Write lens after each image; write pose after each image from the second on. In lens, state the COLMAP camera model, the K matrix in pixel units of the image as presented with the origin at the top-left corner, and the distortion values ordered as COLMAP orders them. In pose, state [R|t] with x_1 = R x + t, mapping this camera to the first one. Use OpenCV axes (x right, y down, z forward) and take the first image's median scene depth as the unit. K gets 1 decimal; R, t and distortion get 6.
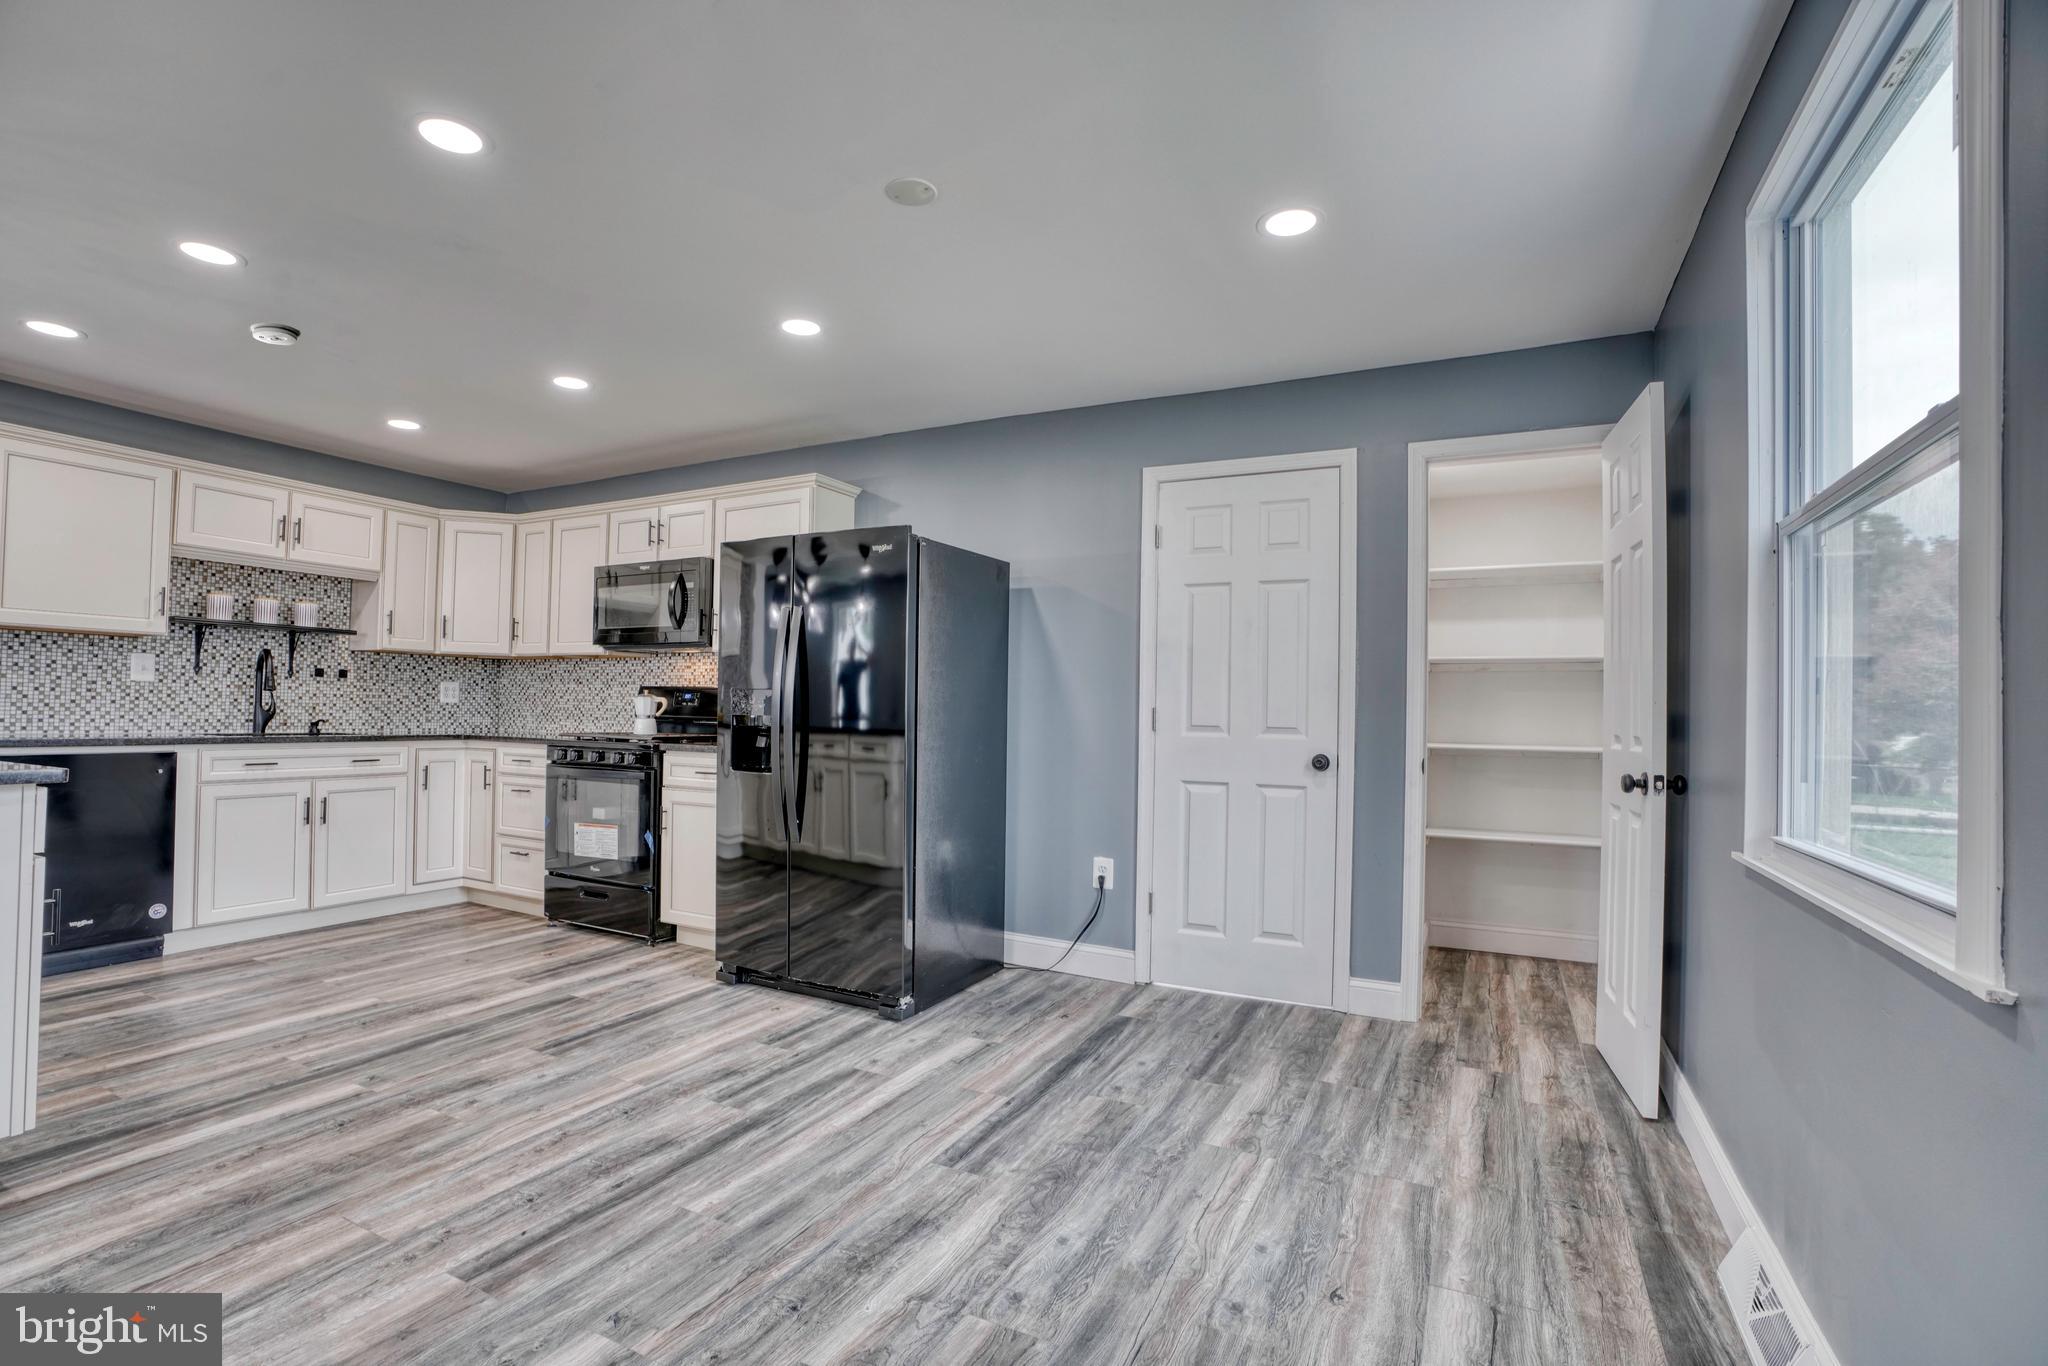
lens RADIAL K [[944.8, 0, 1008.8], [0, 944.8, 690.6], [0, 0, 1]] dist [-0.068815, 0.025959]
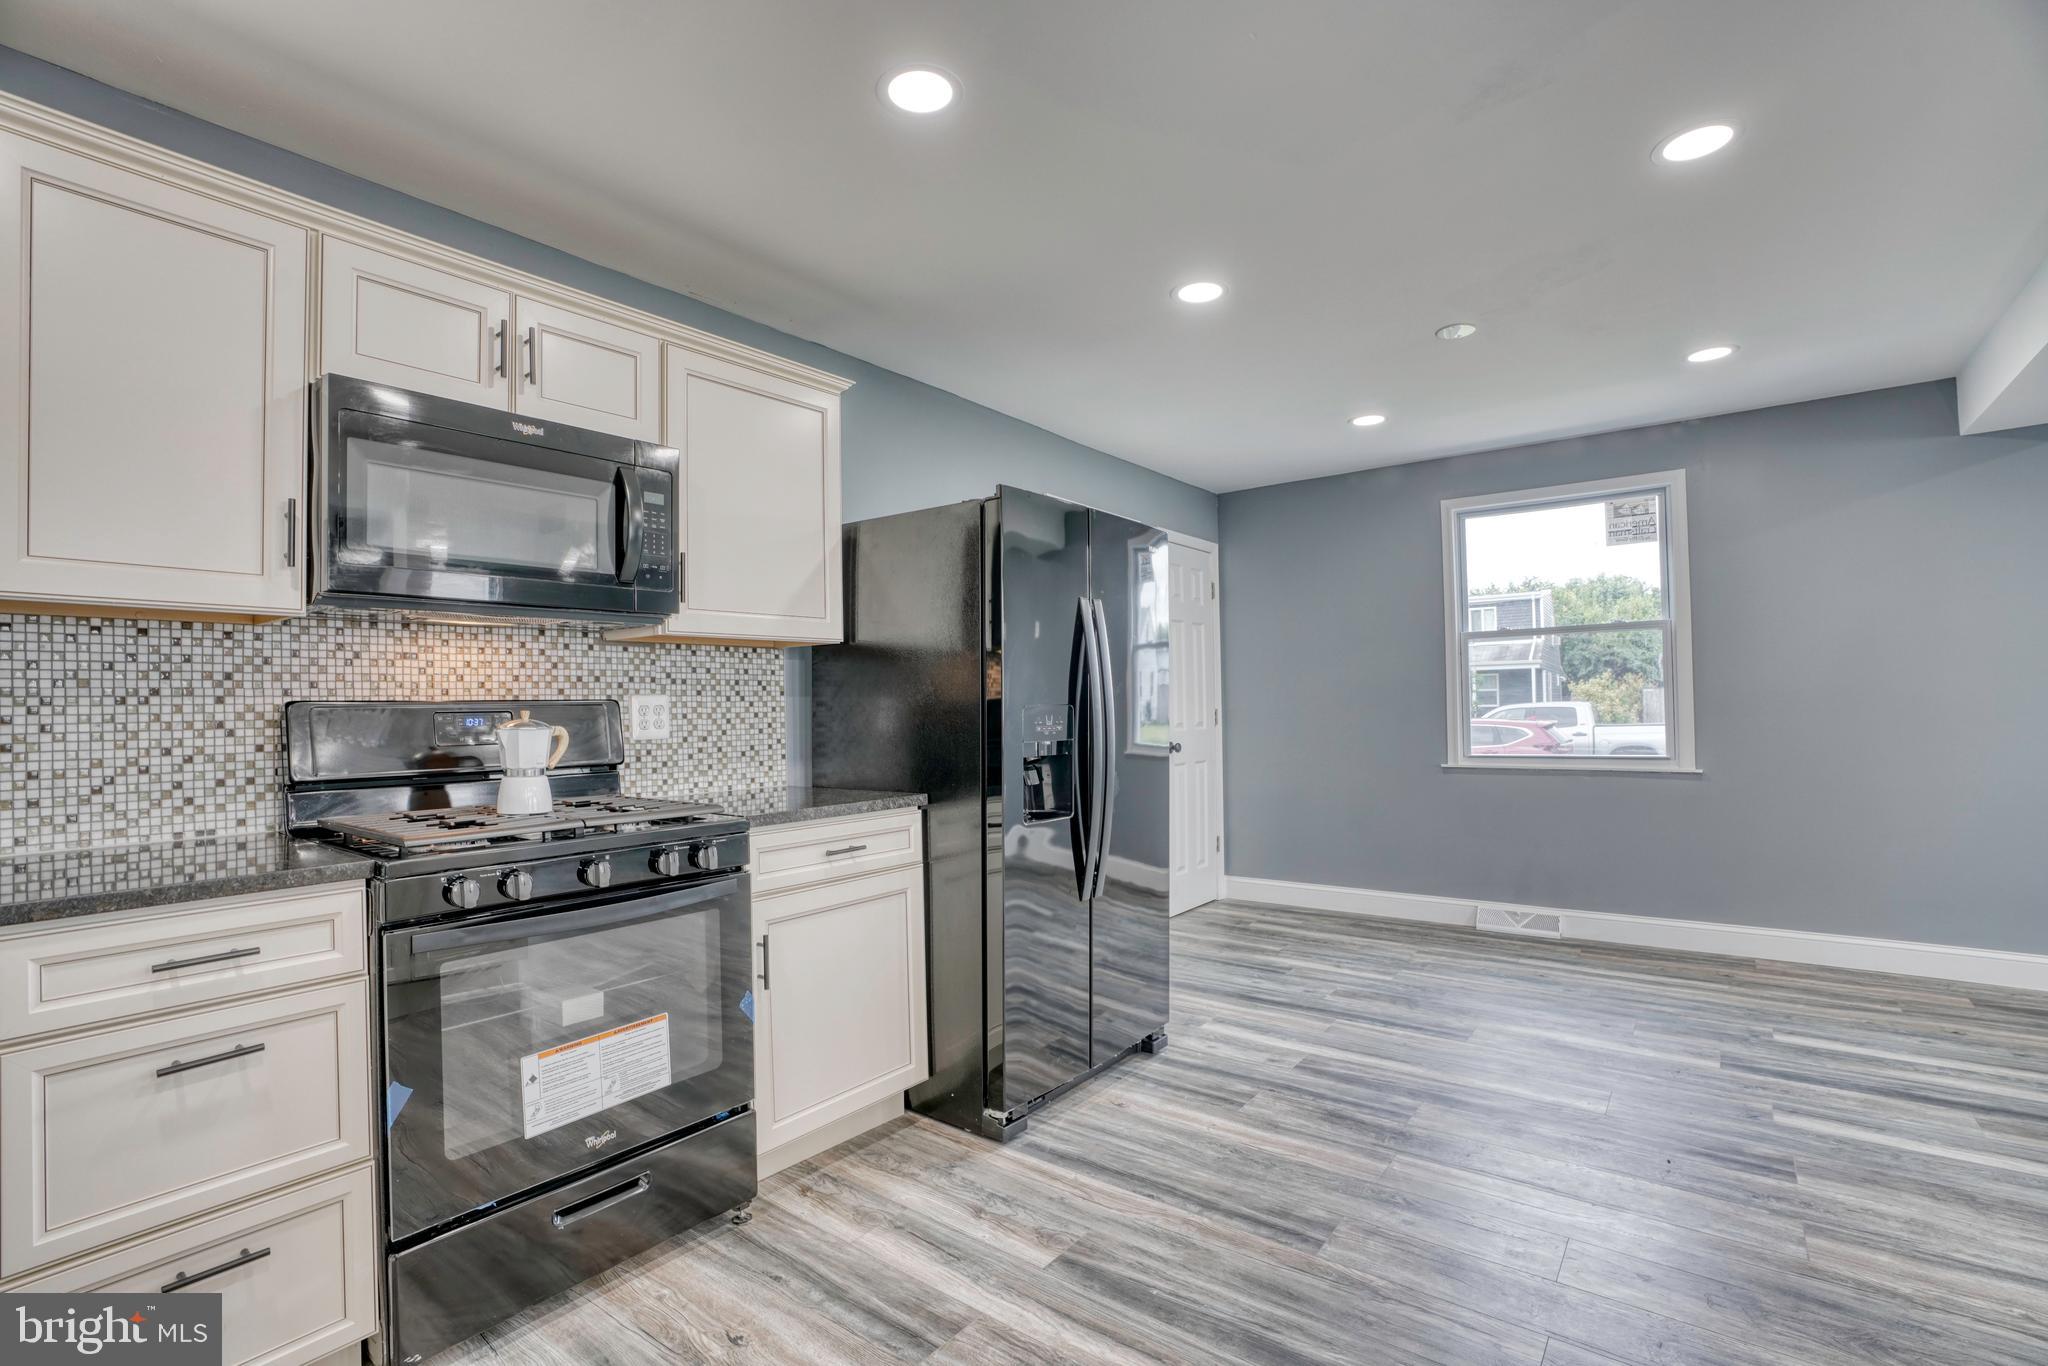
lens RADIAL K [[944.8, 0, 1005.6], [0, 944.8, 693.9], [0, 0, 1]] dist [-0.068815, 0.025959]
pose [[0.183018, -0.009567, 0.983063, -0.925678], [-0.003287, 0.999941, 0.010343, -0.016192], [-0.983104, -0.005124, 0.182976, 0.842668]]
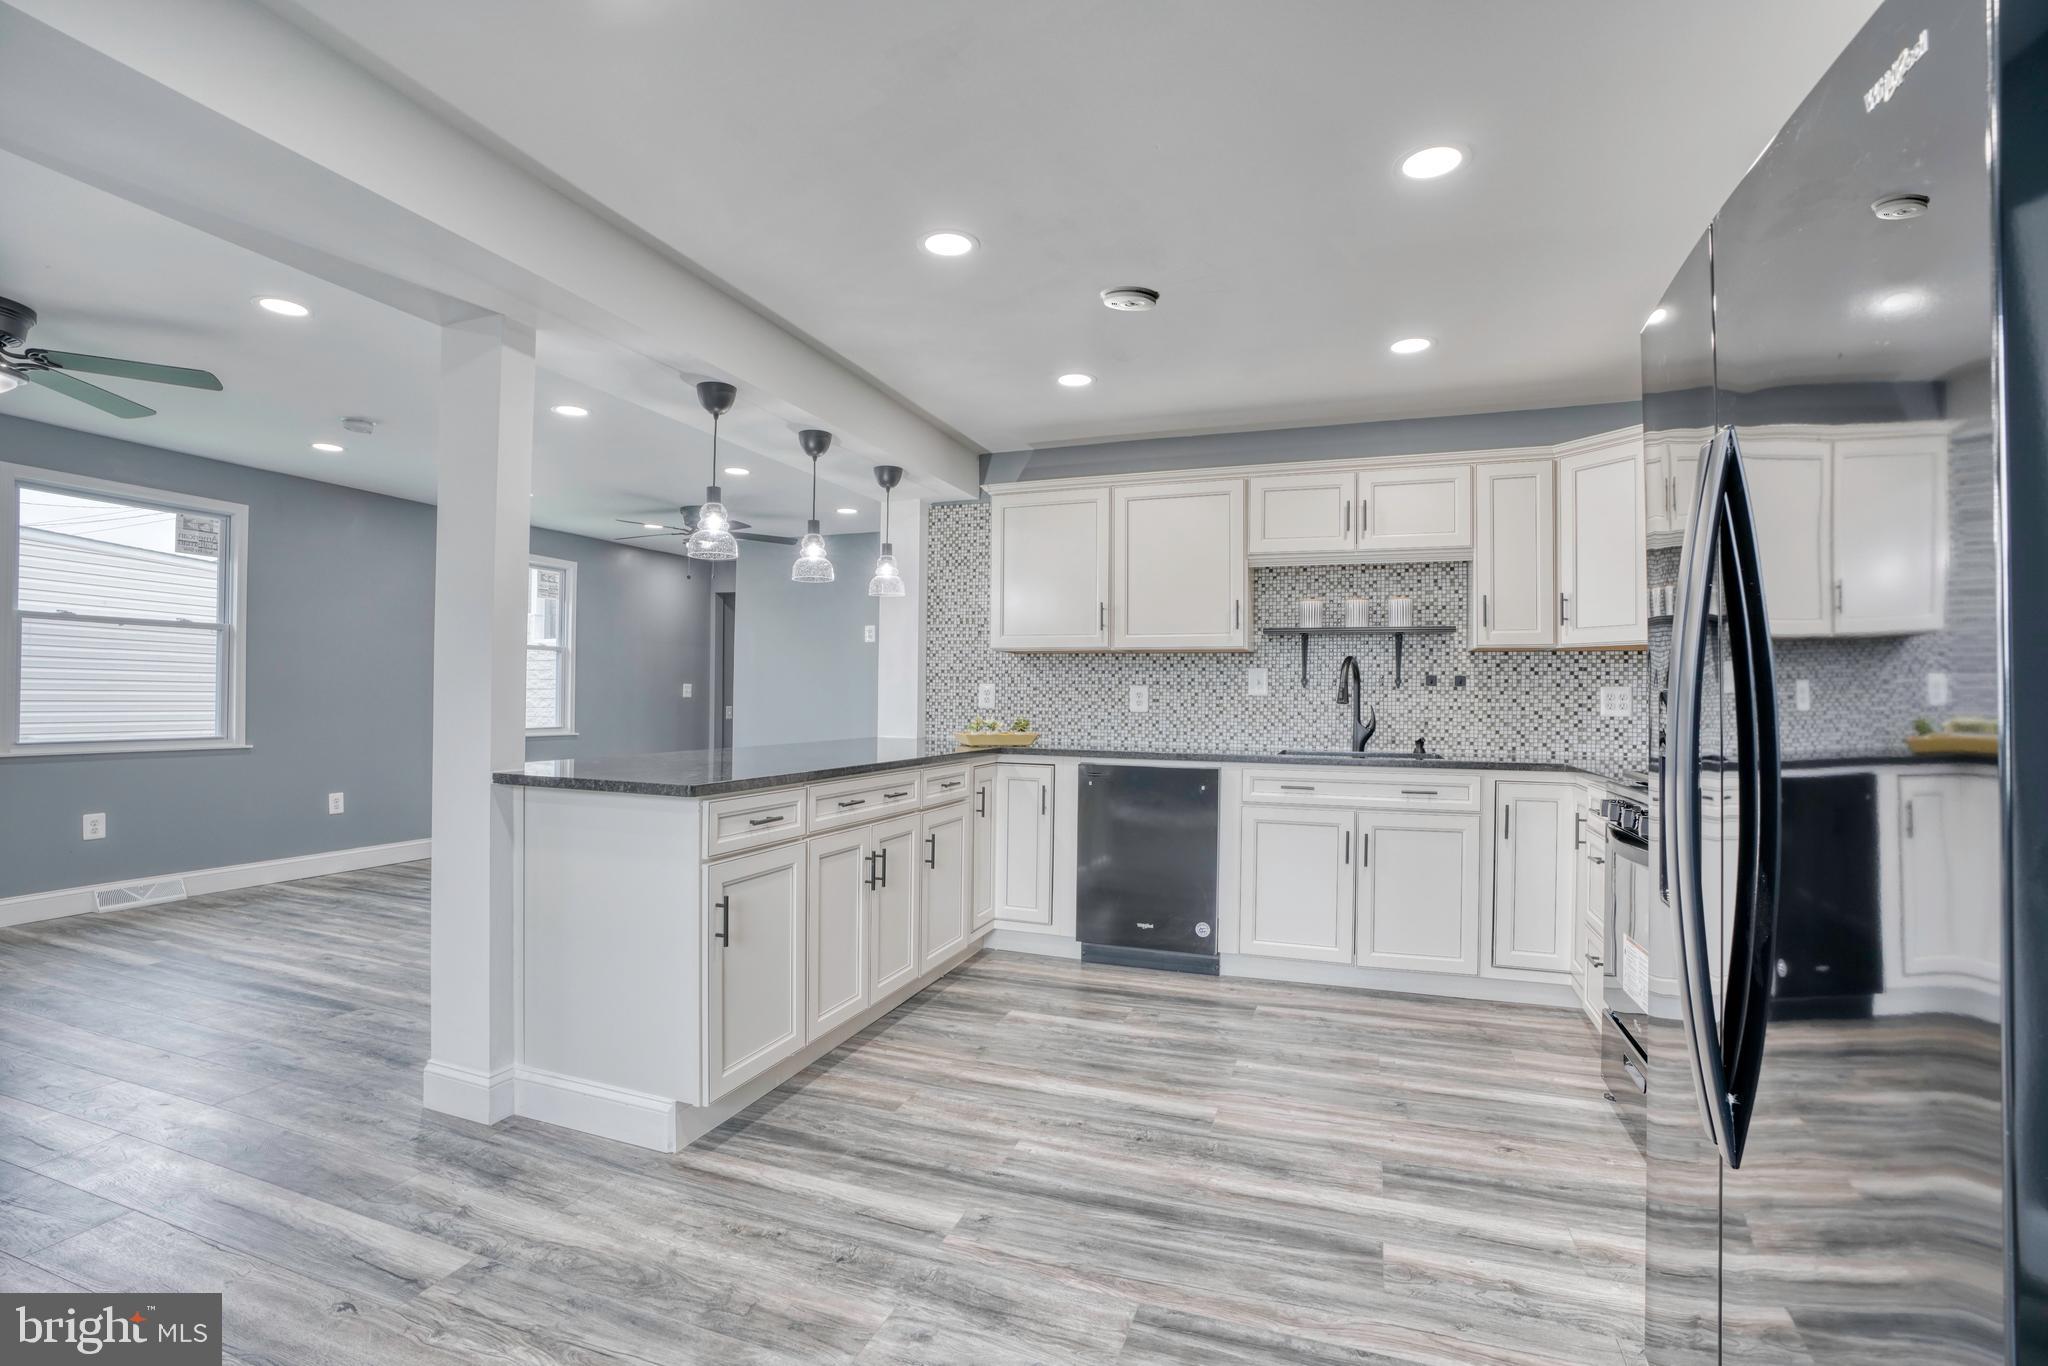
lens RADIAL K [[944.8, 0, 1003.4], [0, 944.8, 694.4], [0, 0, 1]] dist [-0.068815, 0.025959]
pose [[0.112677, -0.018571, -0.993458, 0.051953], [0.014195, 0.999753, -0.017079, 0.002223], [0.993530, -0.012177, 0.112913, 0.650499]]
